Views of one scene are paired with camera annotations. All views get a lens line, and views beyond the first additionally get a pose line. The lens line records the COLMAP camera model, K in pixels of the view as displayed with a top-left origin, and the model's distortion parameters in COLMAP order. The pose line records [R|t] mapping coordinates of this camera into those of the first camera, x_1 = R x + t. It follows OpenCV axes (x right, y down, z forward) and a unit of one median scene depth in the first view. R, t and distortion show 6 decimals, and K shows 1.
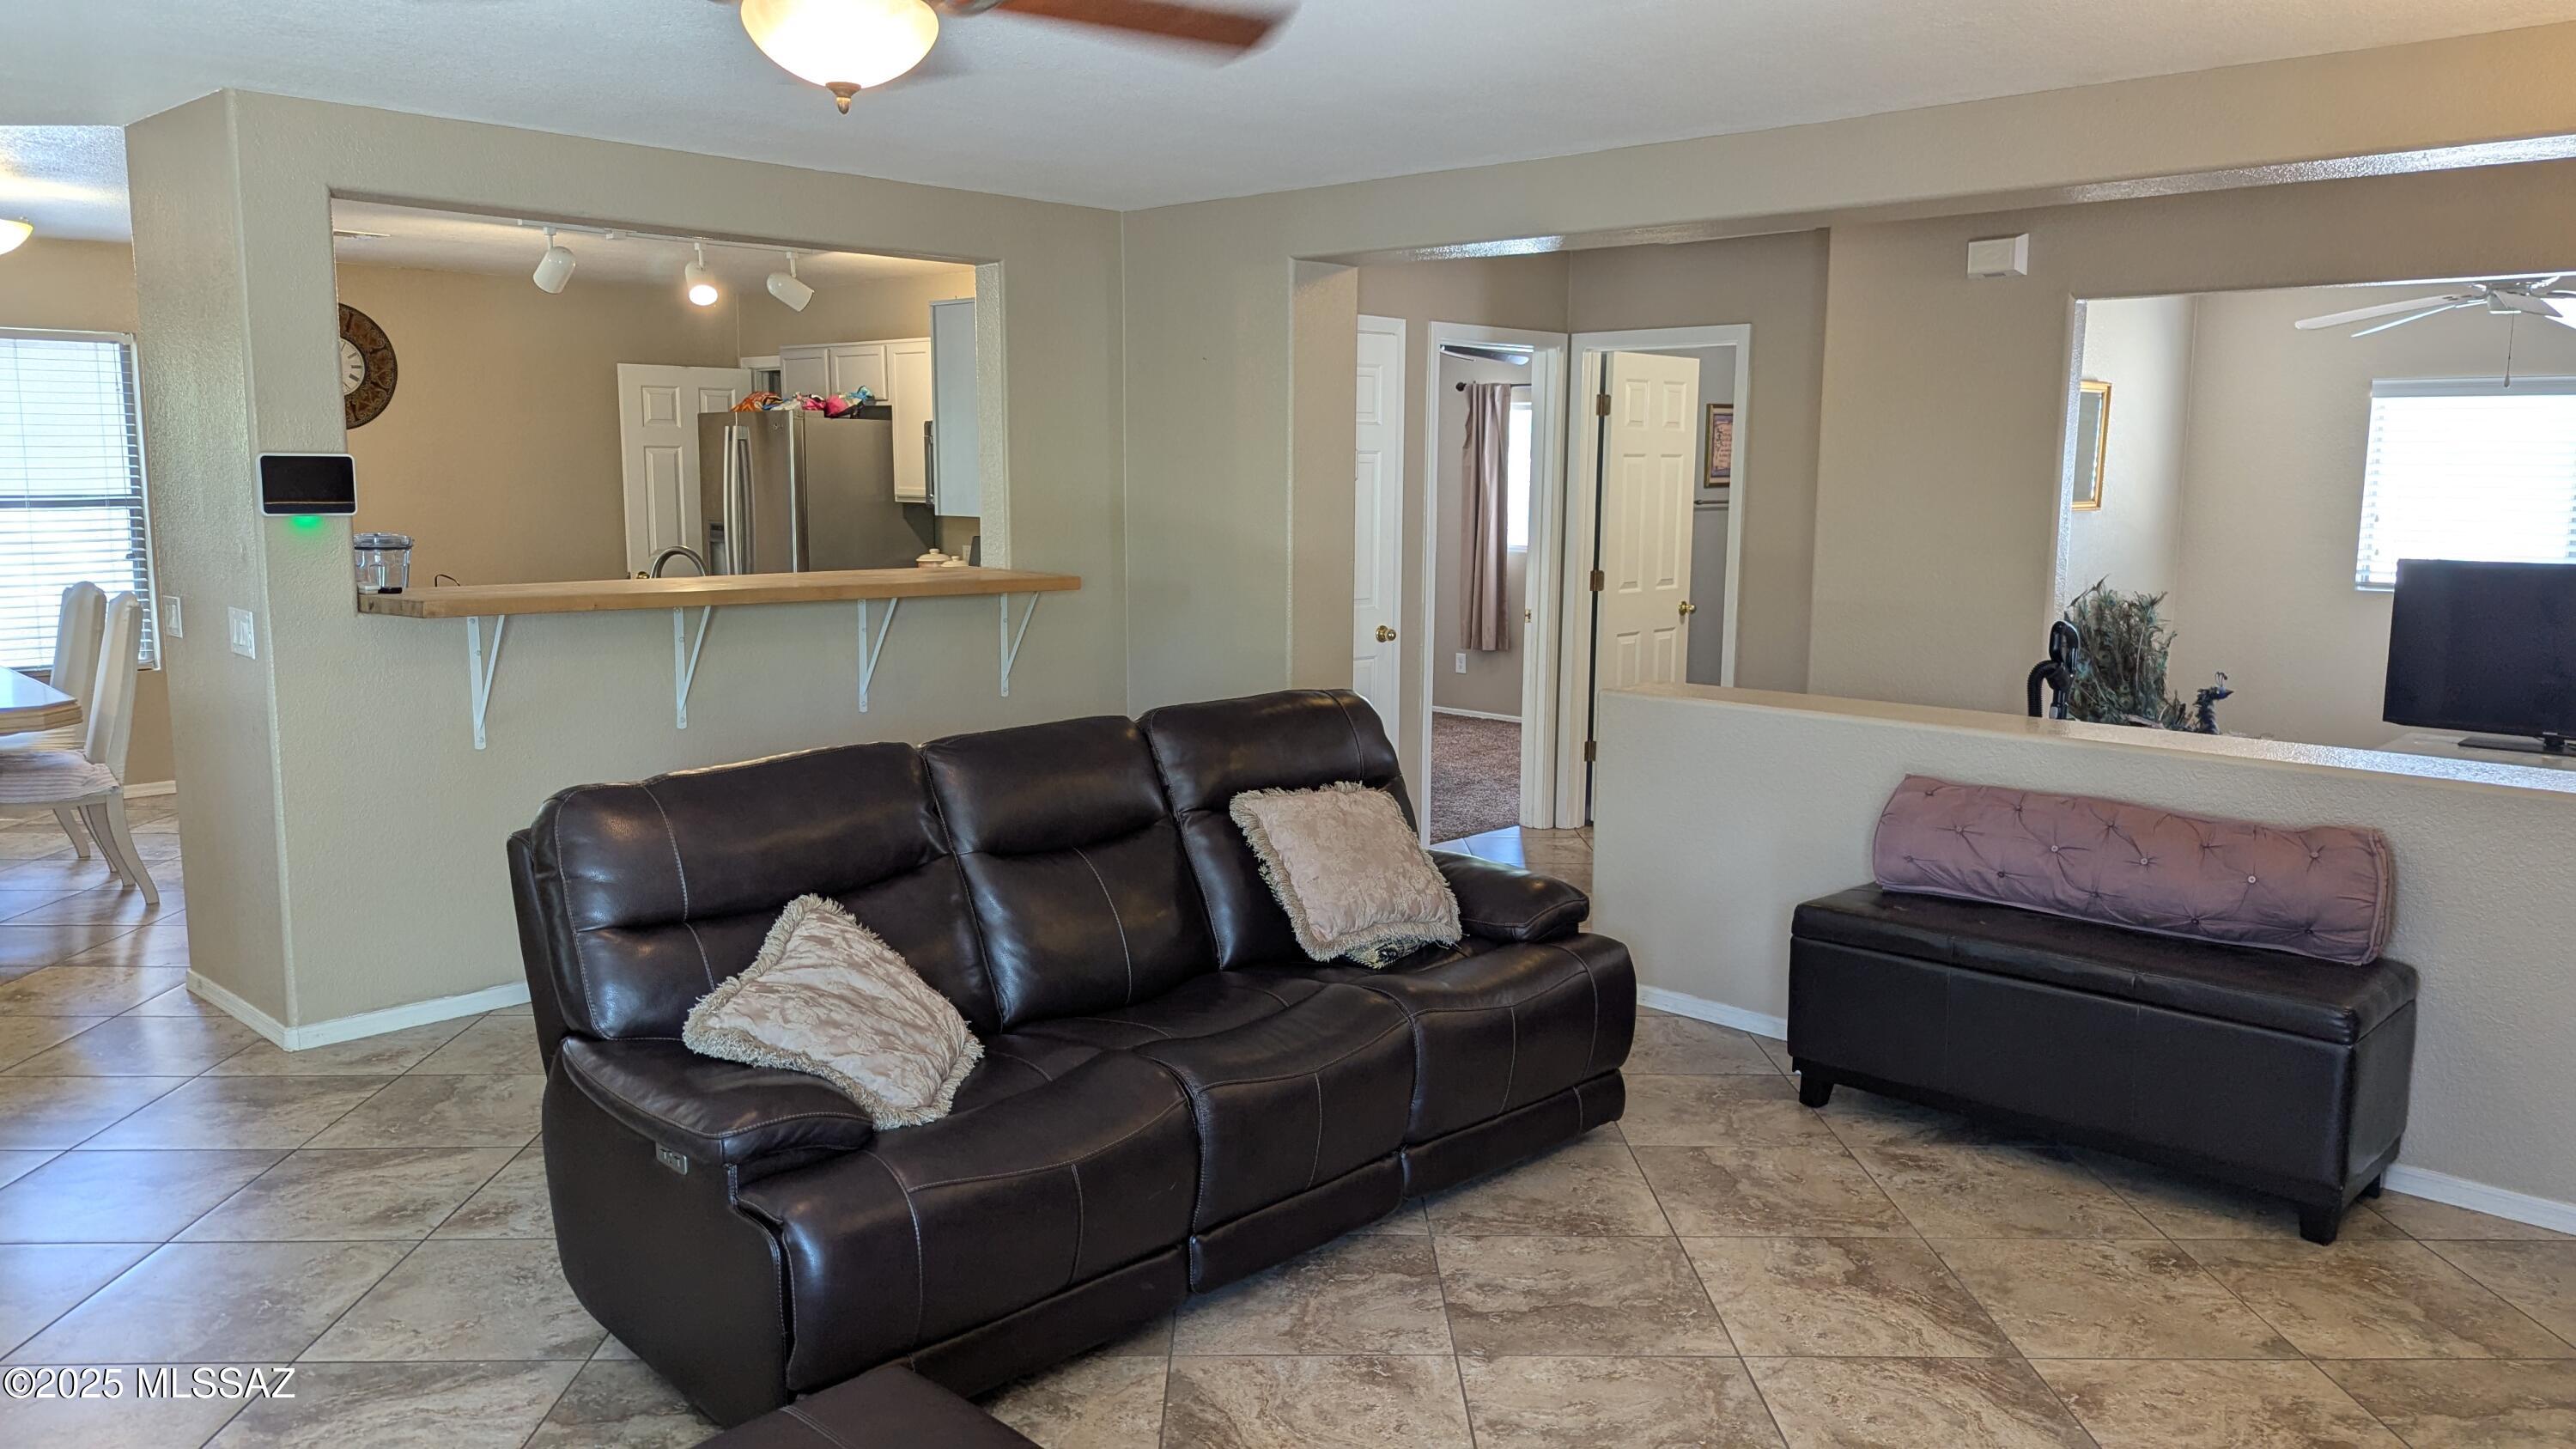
lens RADIAL K [[1854.0, 0, 1282.9], [0, 1854.0, 723.5], [0, 0, 1]] dist [0.055293, -0.025983]
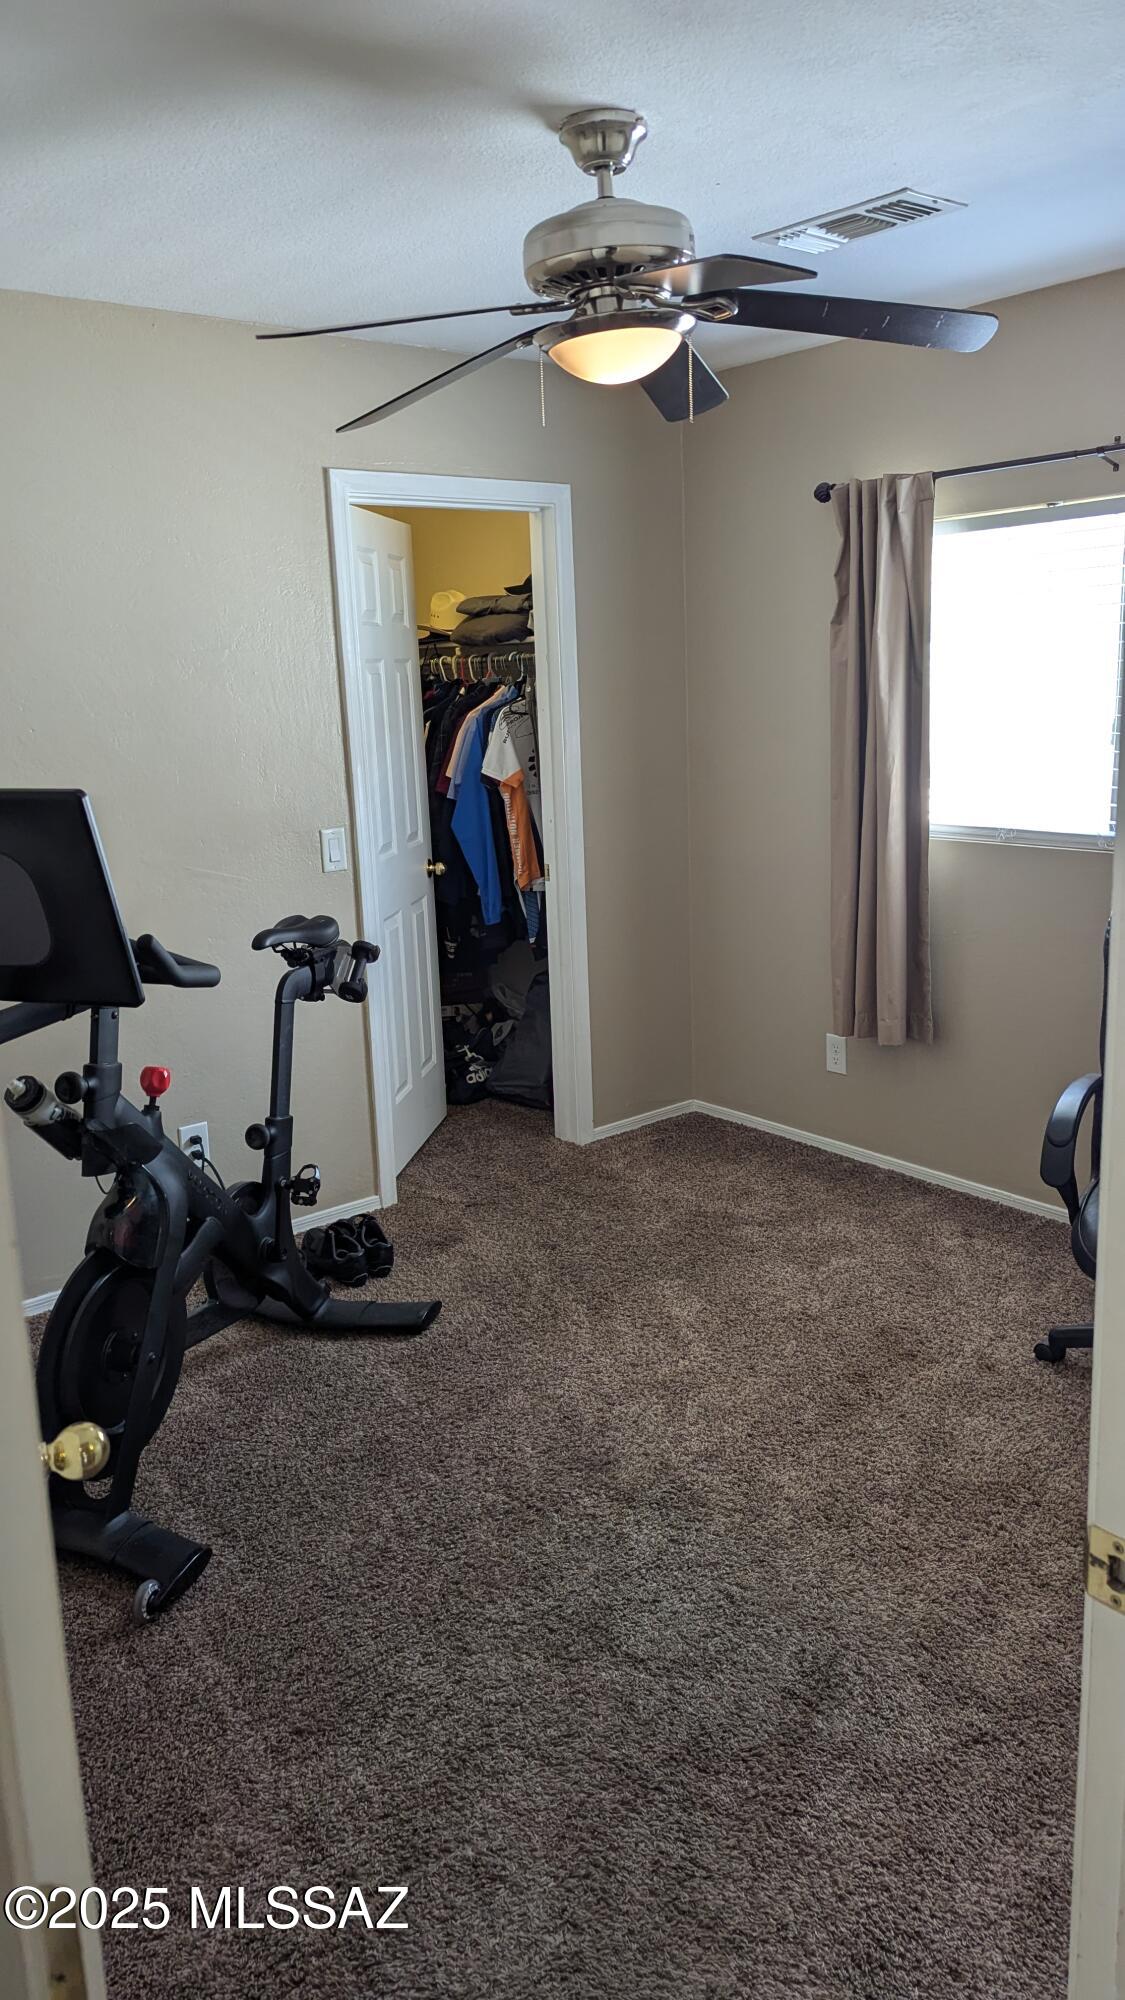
lens RADIAL K [[1439.3, 0, 564.9], [0, 1439.3, 999.4], [0, 0, 1]] dist [0.055293, -0.025983]
pose [[0.994481, -0.029559, -0.100662, 0.017954], [0.038653, 0.995225, 0.089625, -0.024797], [0.097532, -0.093021, 0.990876, 0.173473]]
